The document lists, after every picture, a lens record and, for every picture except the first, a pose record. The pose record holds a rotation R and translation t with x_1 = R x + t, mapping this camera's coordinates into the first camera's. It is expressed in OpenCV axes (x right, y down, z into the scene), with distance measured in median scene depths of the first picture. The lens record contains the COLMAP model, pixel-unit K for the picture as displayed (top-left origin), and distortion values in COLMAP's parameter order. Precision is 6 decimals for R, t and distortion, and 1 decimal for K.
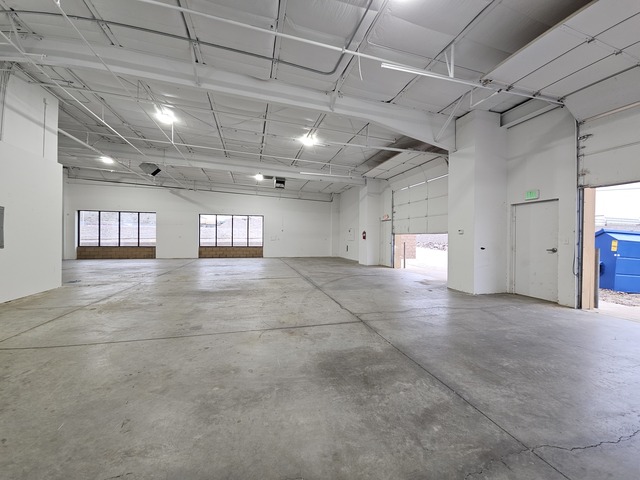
lens RADIAL K [[256.7, 0, 321.8], [0, 256.7, 239.3], [0, 0, 1]] dist [0.025012, -0.017253]
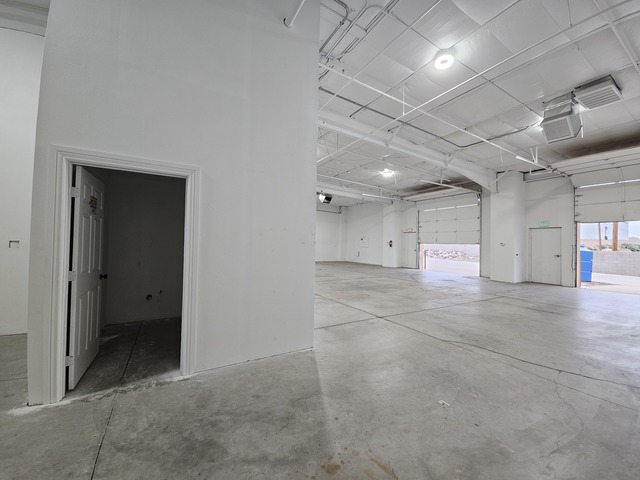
lens RADIAL K [[256.7, 0, 321.8], [0, 256.7, 239.3], [0, 0, 1]] dist [0.025012, -0.017253]
pose [[0.966921, 0.010312, 0.254866, -0.714751], [-0.005742, 0.999809, -0.018668, -0.017305], [-0.255010, 0.016587, 0.966796, -0.195205]]
